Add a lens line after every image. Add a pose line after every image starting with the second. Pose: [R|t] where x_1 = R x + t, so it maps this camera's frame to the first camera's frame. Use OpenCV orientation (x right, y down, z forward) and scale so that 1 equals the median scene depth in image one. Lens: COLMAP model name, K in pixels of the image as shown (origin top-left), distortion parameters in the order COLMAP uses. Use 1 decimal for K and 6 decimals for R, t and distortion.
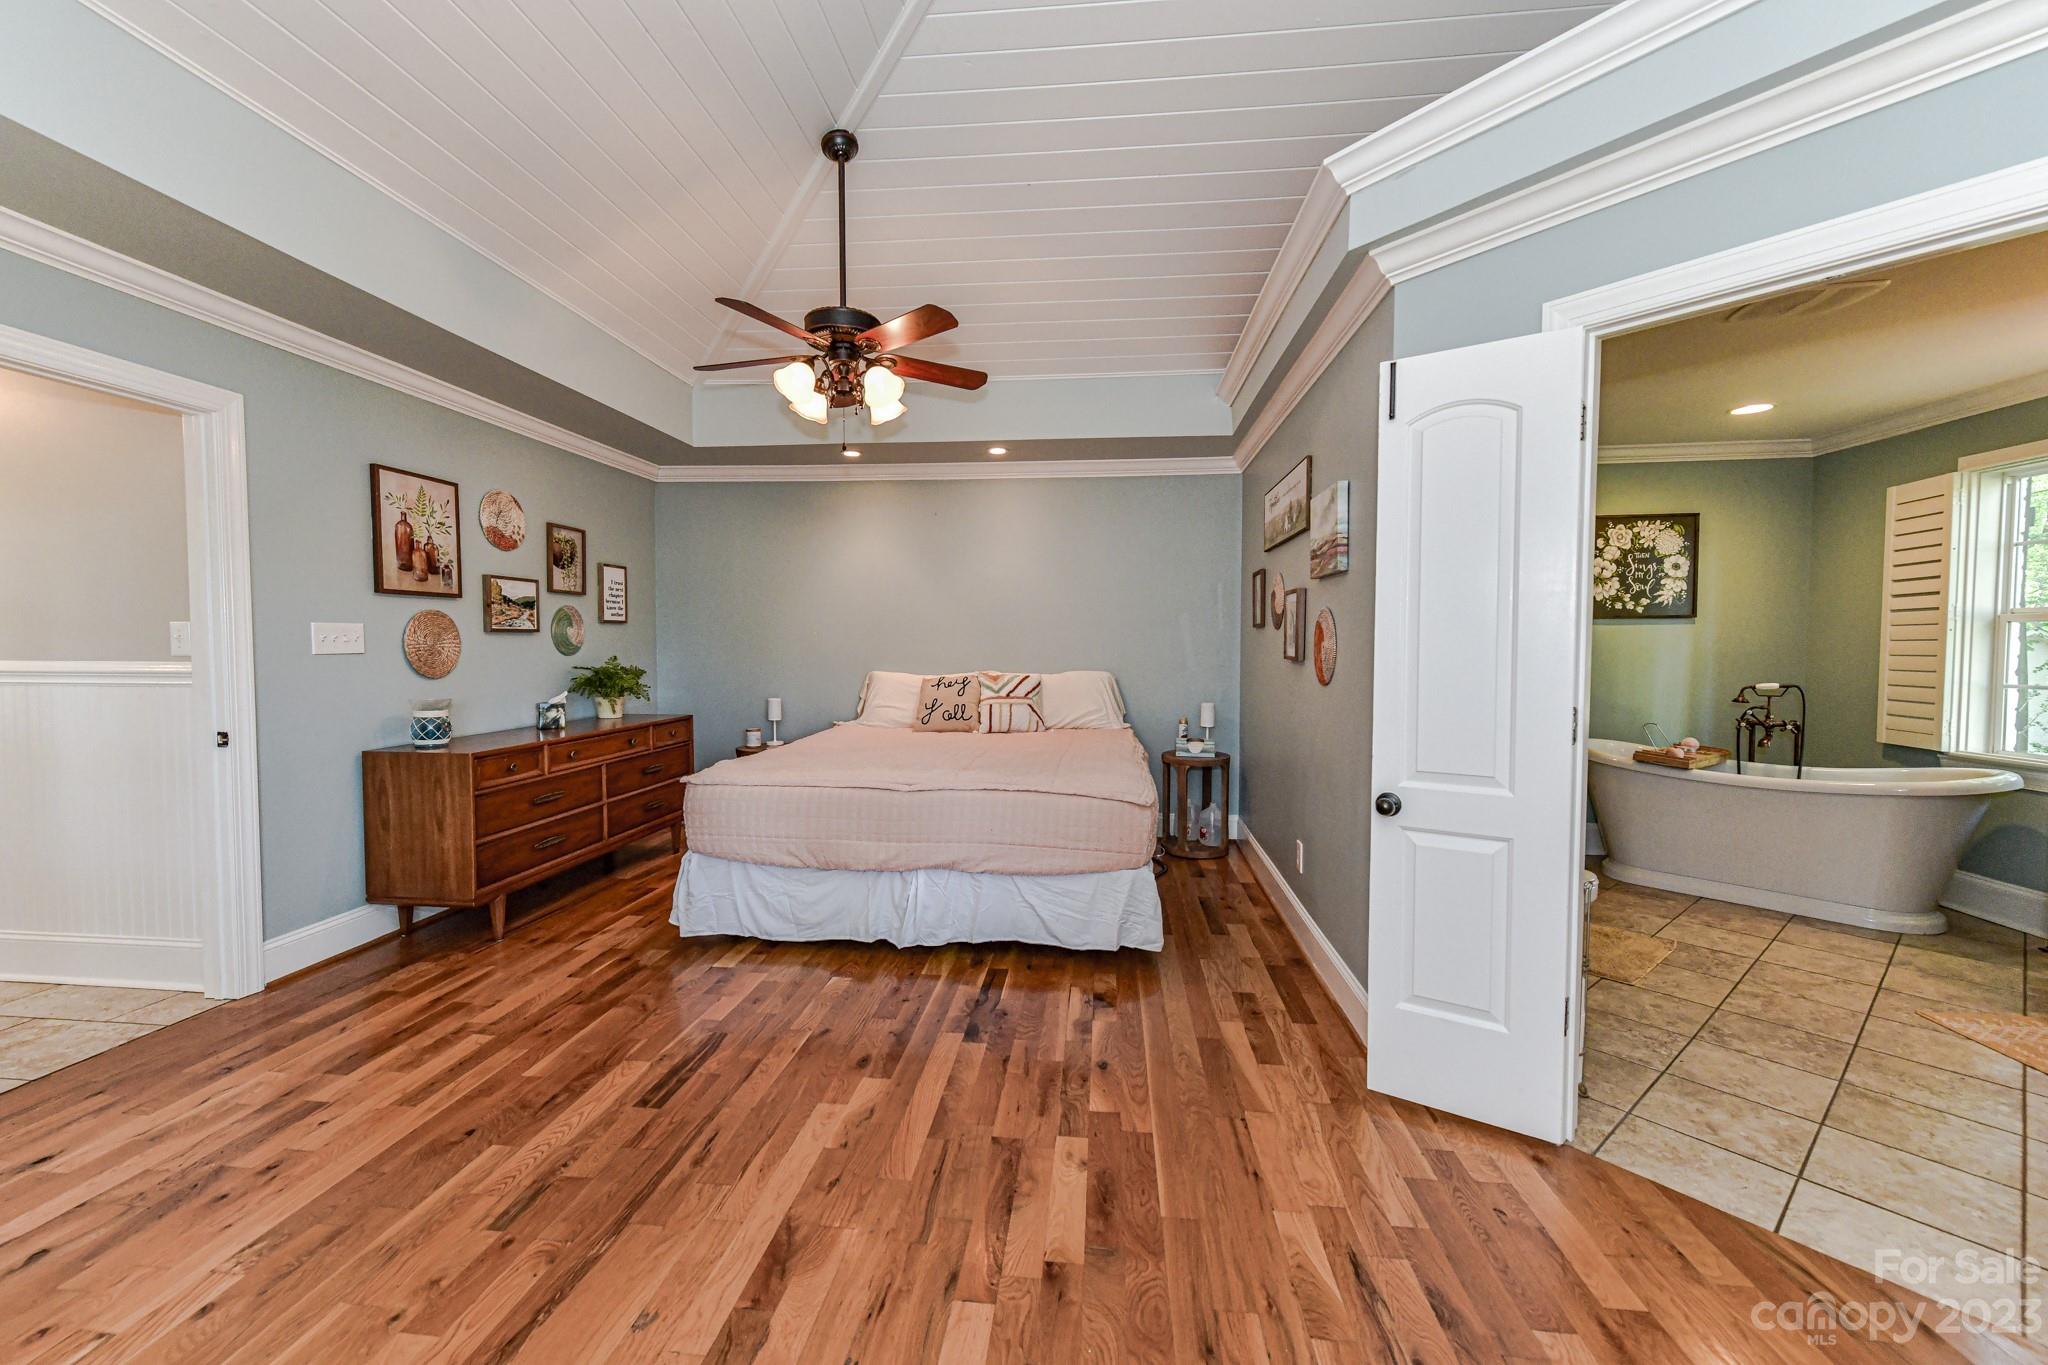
lens RADIAL K [[807.4, 0, 1014.0], [0, 807.4, 676.1], [0, 0, 1]] dist [0.000957, -0.000291]
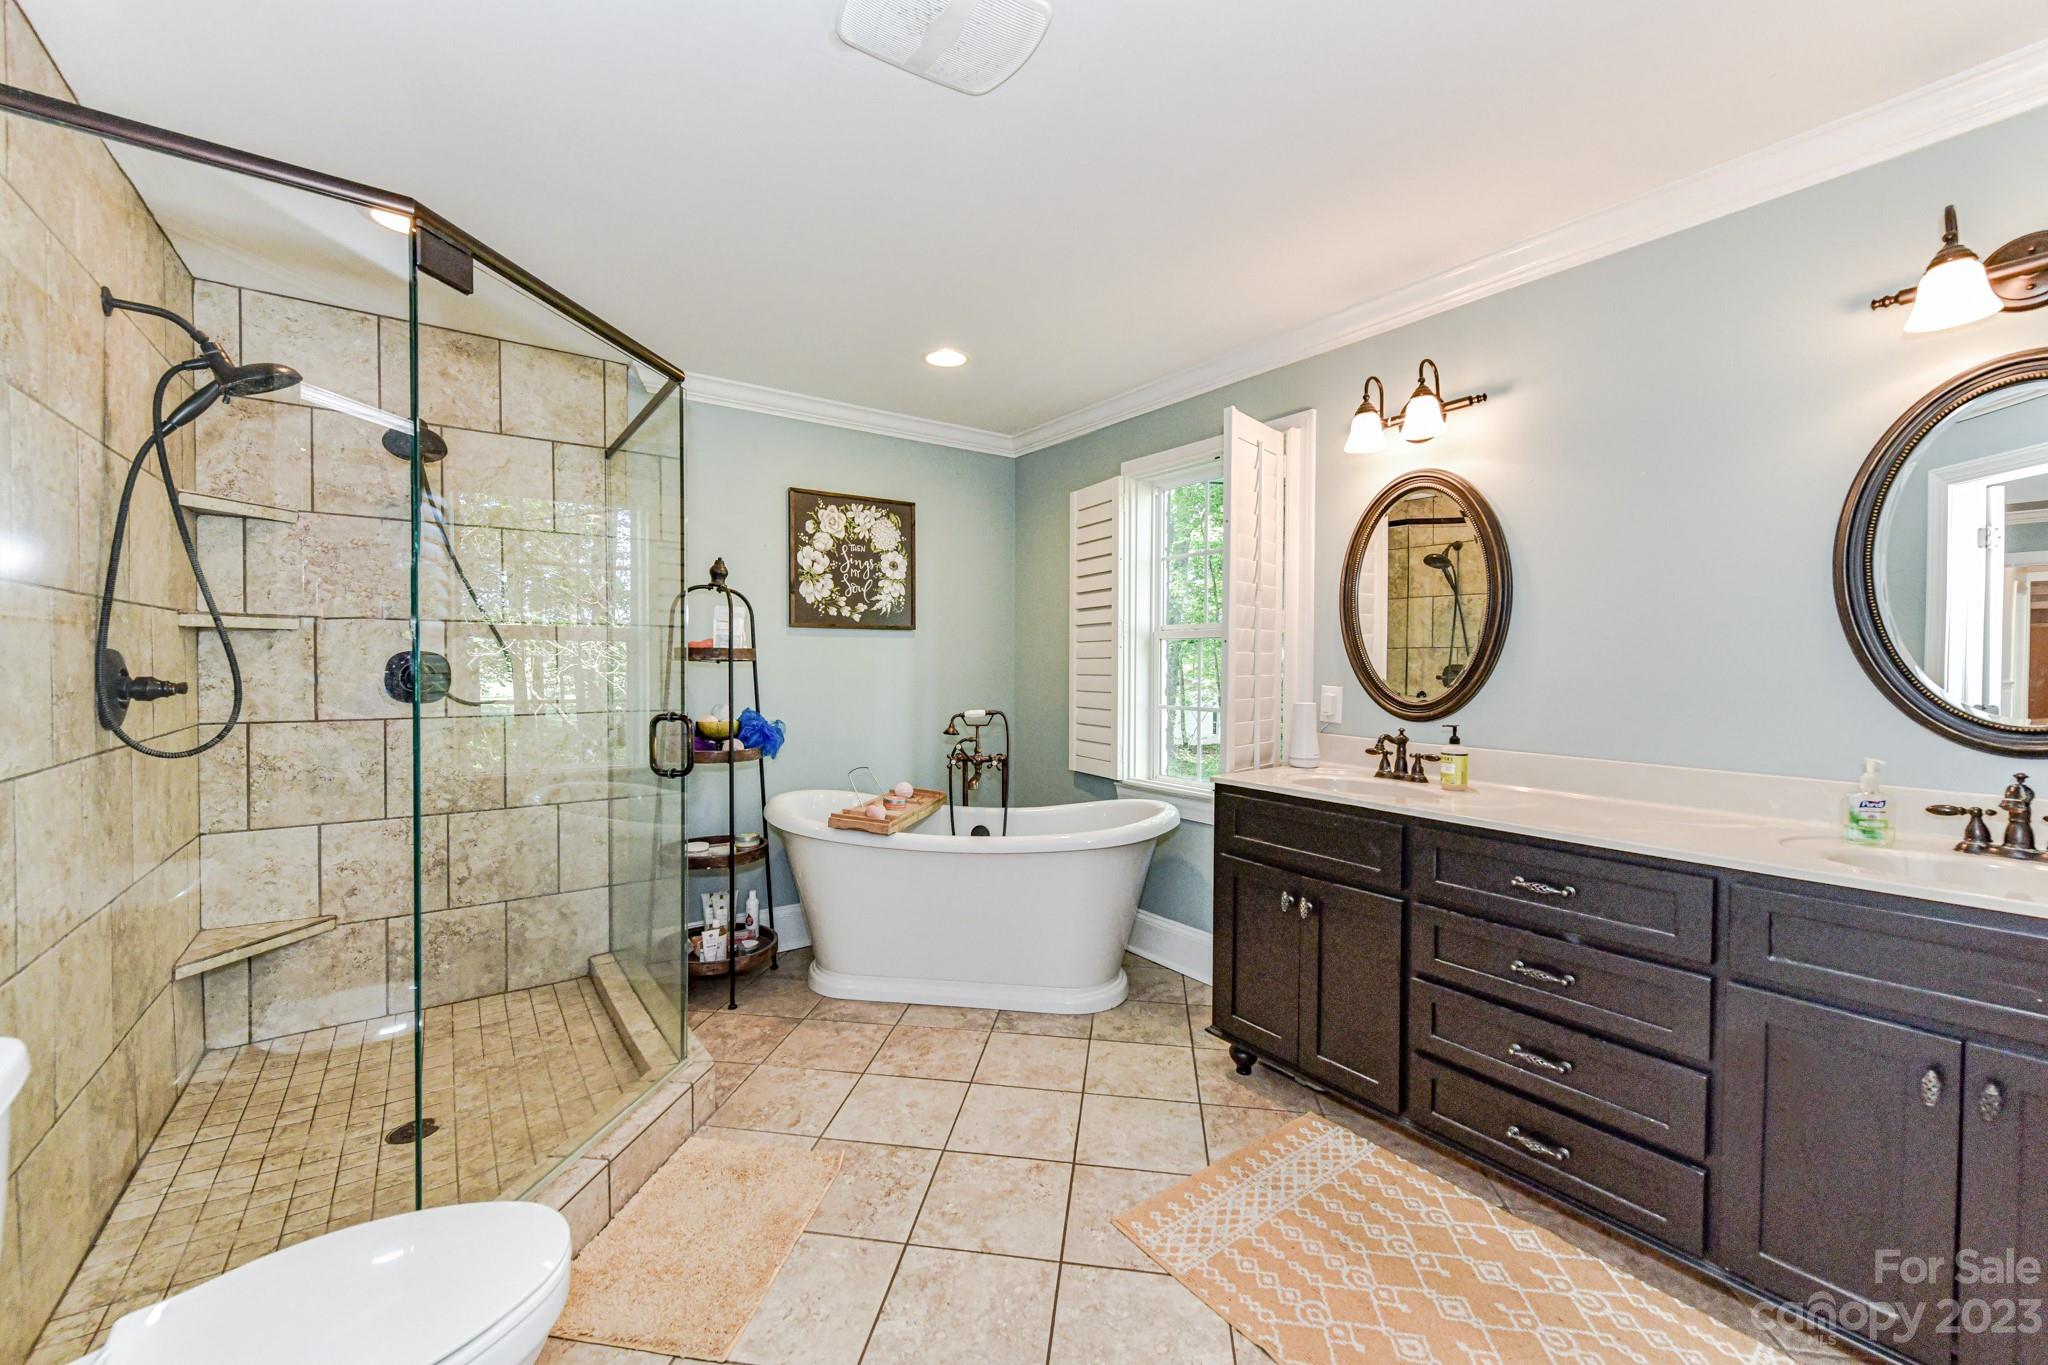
lens RADIAL K [[806.5, 0, 1008.2], [0, 806.5, 673.7], [0, 0, 1]] dist [0.000487, -0.000123]
pose [[0.743803, -0.006622, 0.668367, 0.456520], [0.023768, 0.999581, -0.016547, -0.014910], [-0.667977, 0.028193, 0.743648, 0.409257]]
